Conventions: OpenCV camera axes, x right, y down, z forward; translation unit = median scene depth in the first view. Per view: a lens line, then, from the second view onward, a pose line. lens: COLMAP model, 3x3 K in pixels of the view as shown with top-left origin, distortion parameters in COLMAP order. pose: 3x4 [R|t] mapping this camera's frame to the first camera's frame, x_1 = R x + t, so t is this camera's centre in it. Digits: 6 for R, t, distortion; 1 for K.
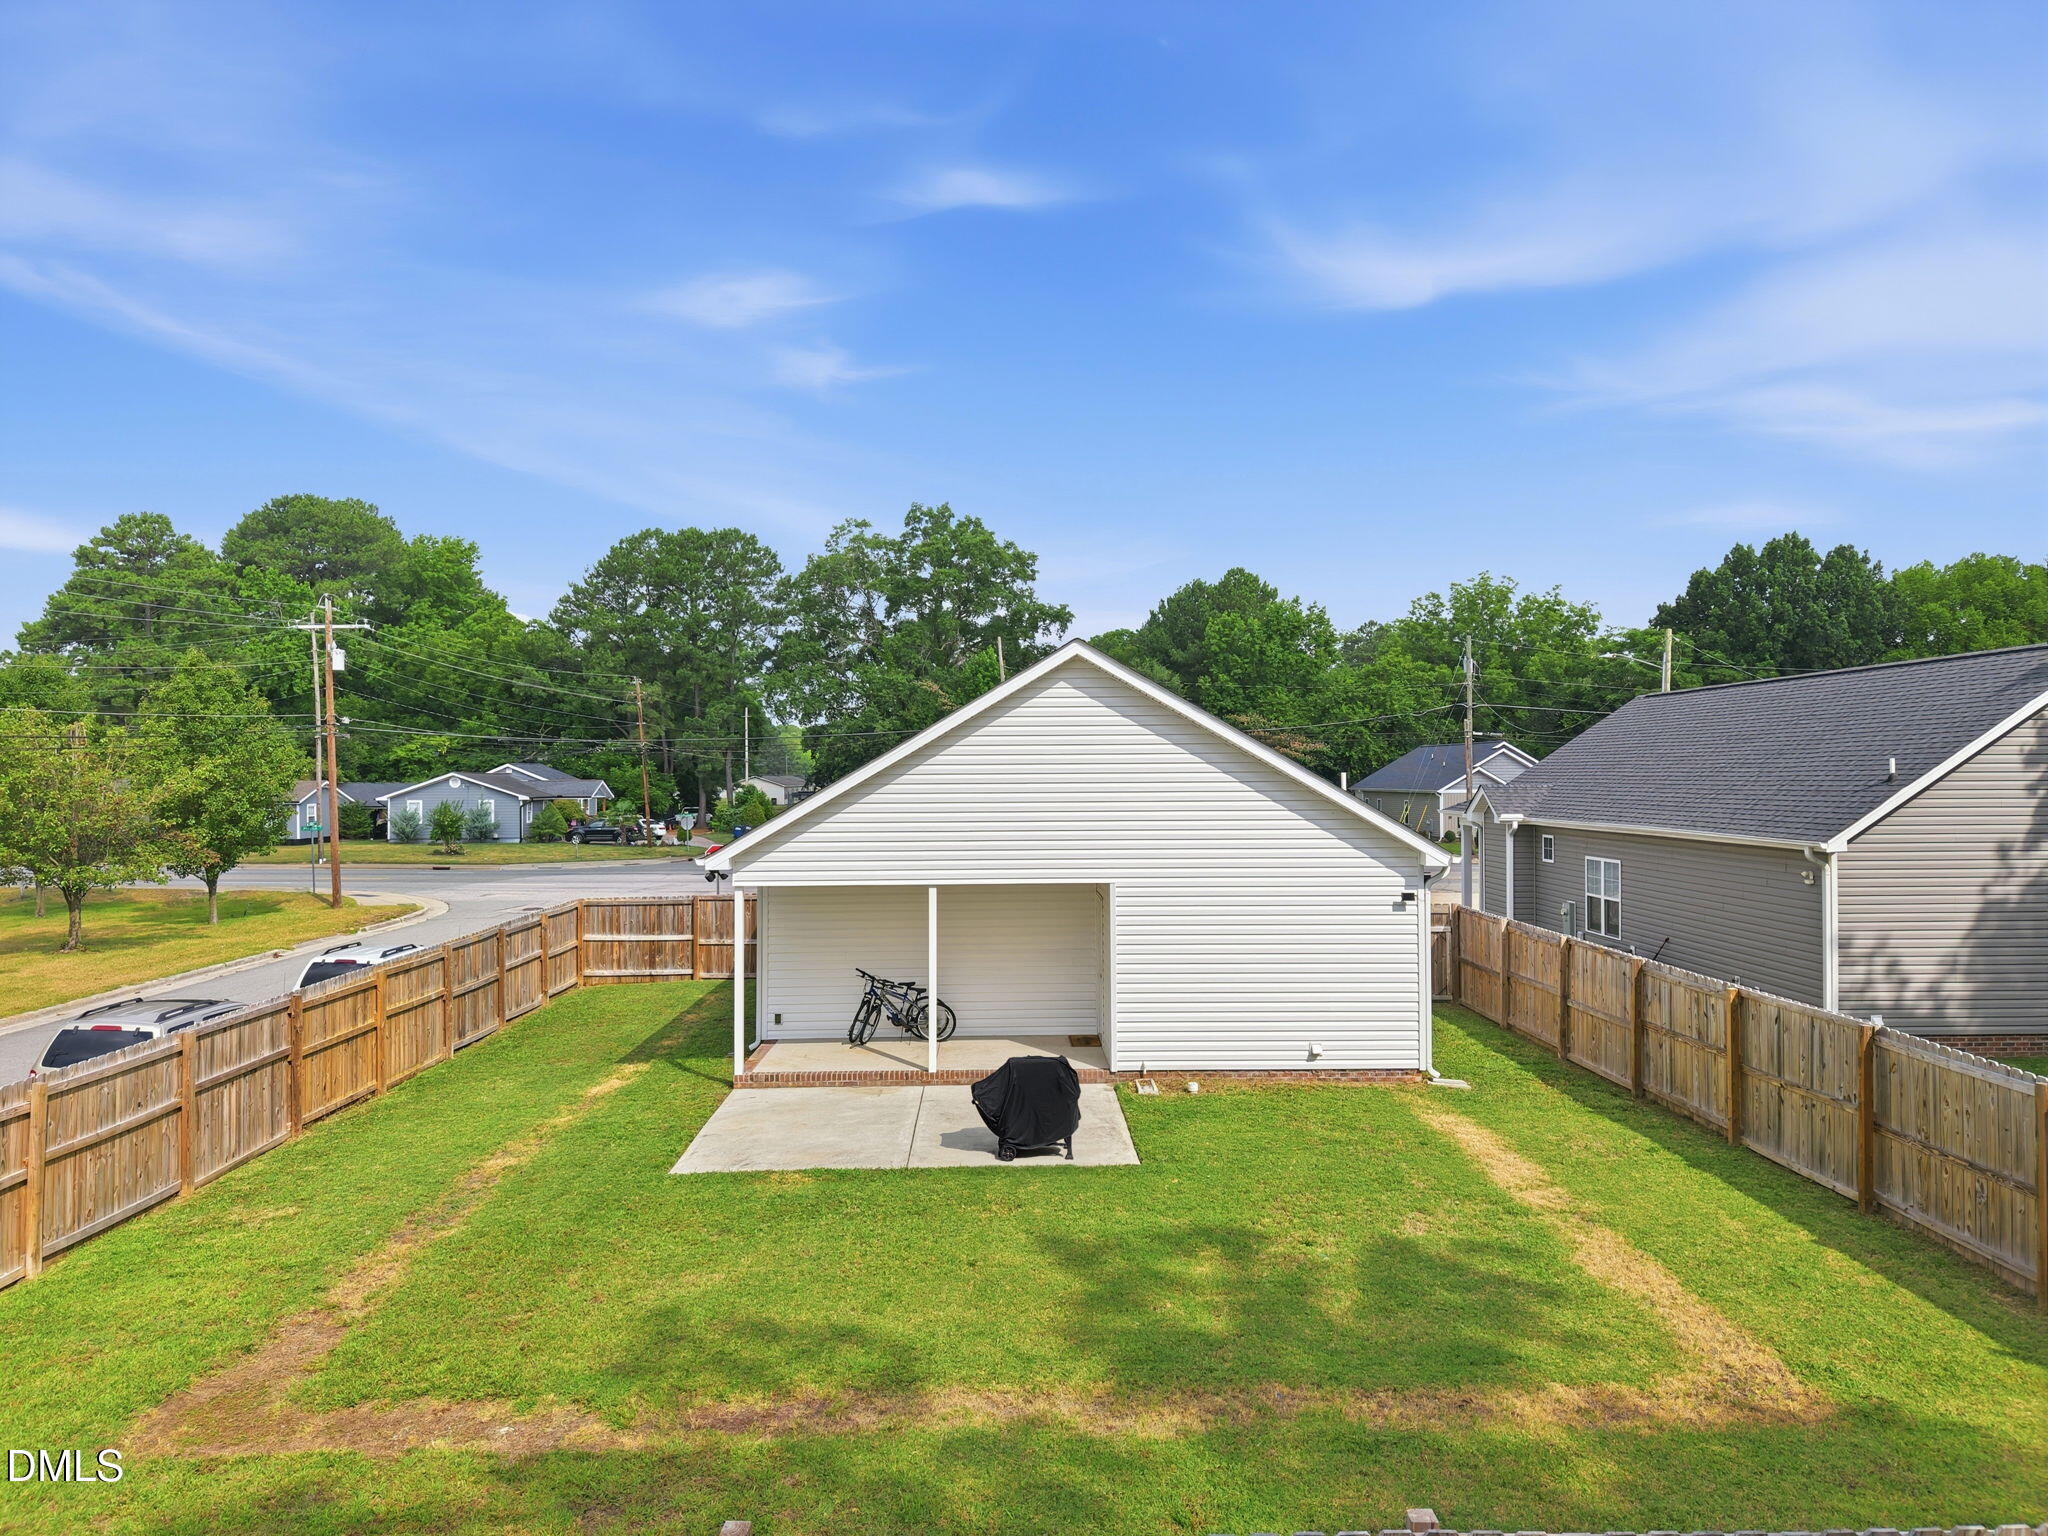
lens RADIAL K [[1395.8, 0, 1024.0], [0, 1395.8, 768.0], [0, 0, 1]] dist [0.057296, -0.001612]
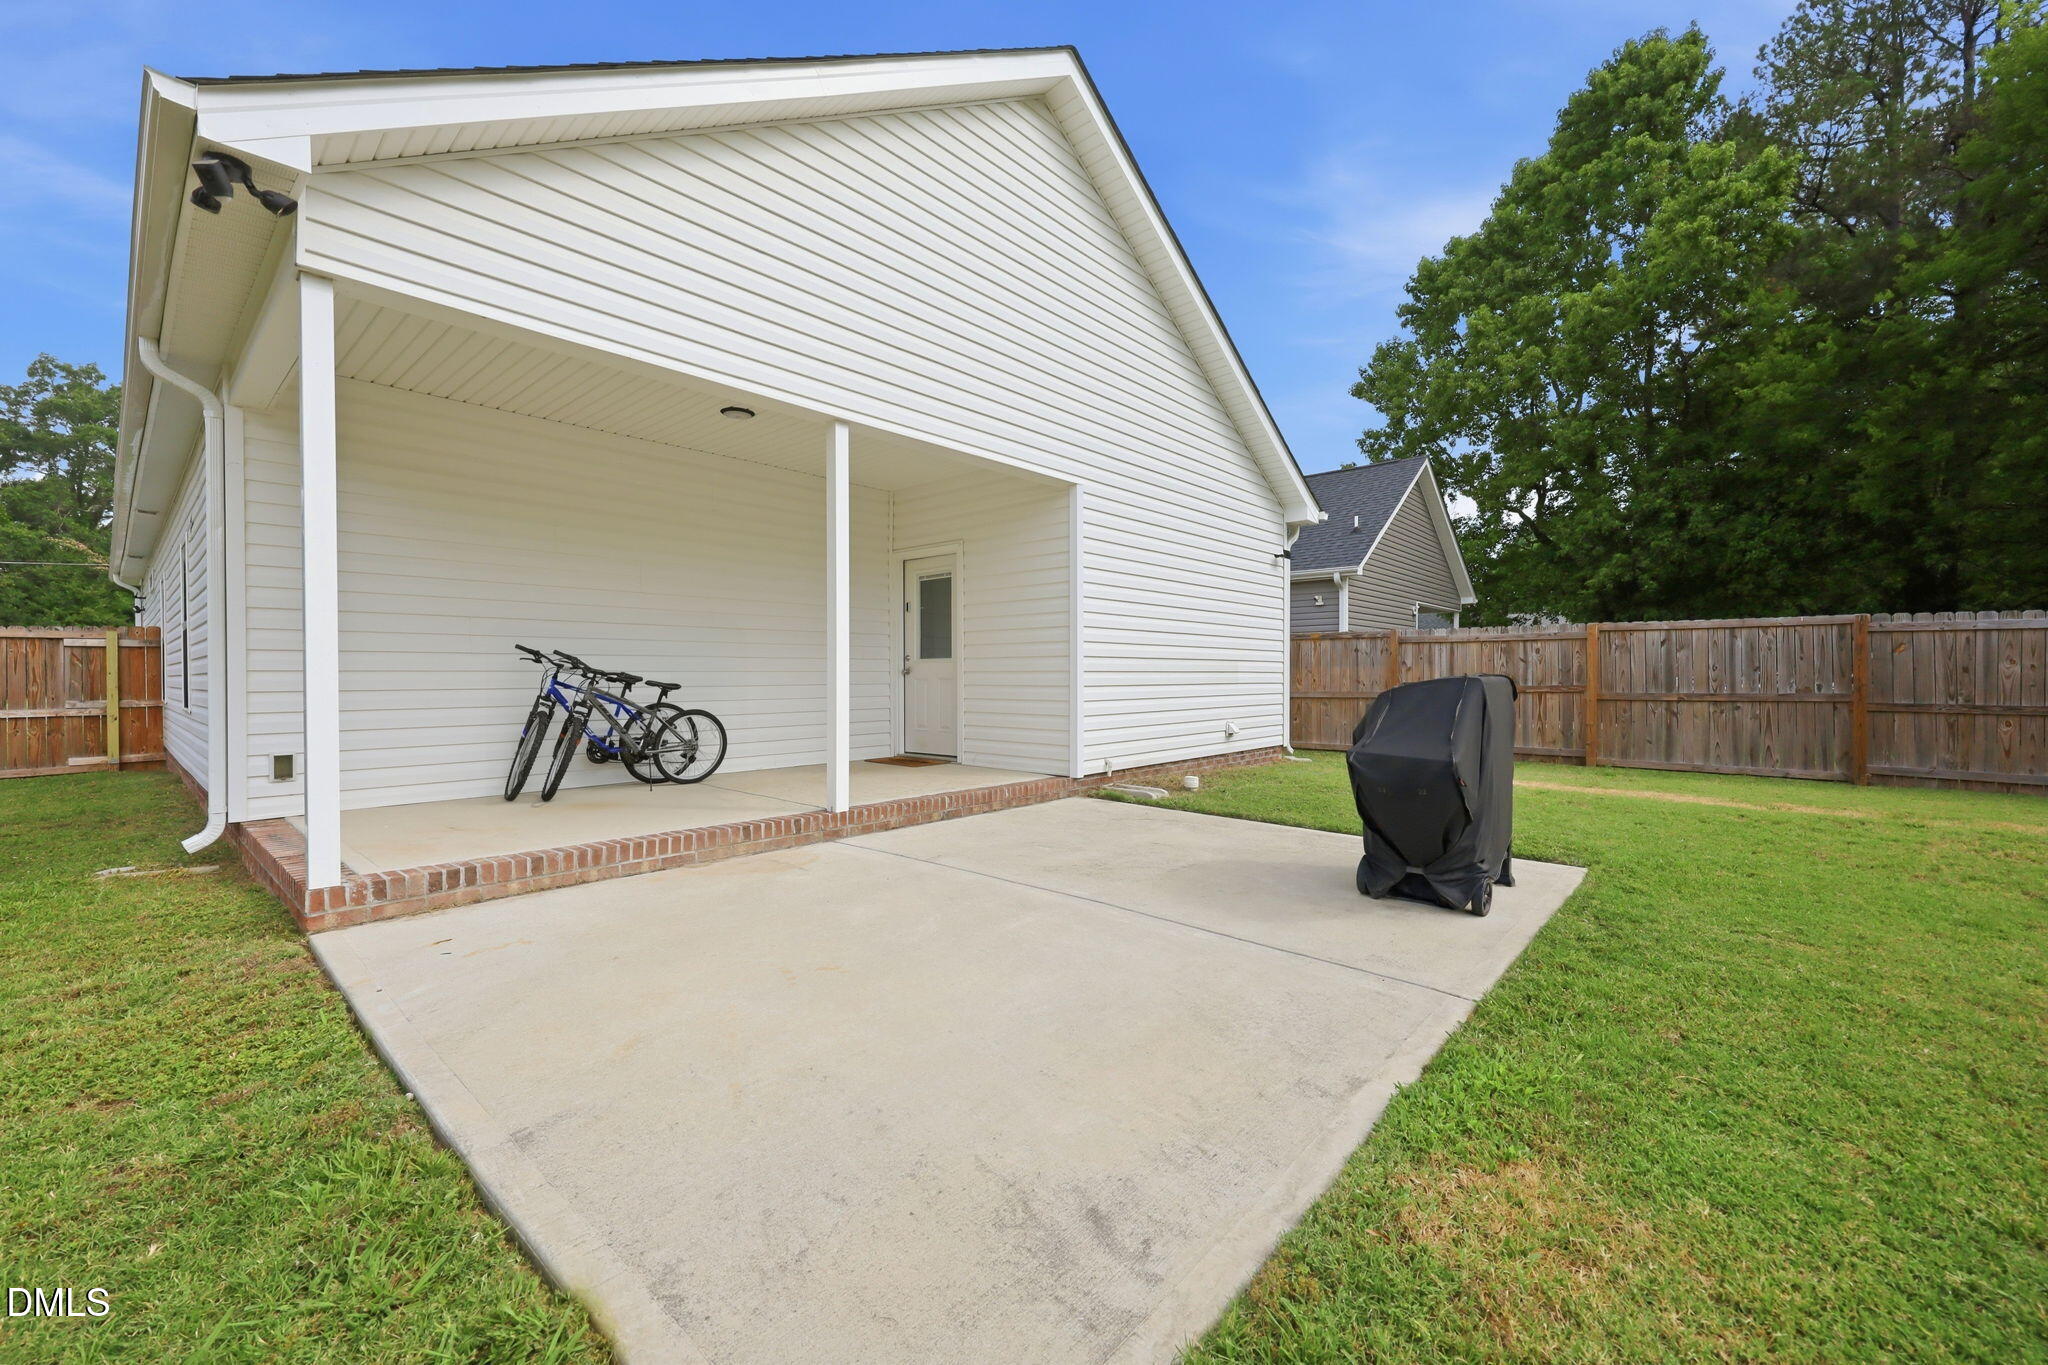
lens RADIAL K [[827.1, 0, 1024.0], [0, 827.1, 682.5], [0, 0, 1]] dist [0.000673, -0.000239]
pose [[0.678793, -0.001960, 0.734327, -0.231194], [-0.002682, 0.999983, 0.005148, 0.171329], [-0.734325, -0.005464, 0.678776, 0.760151]]
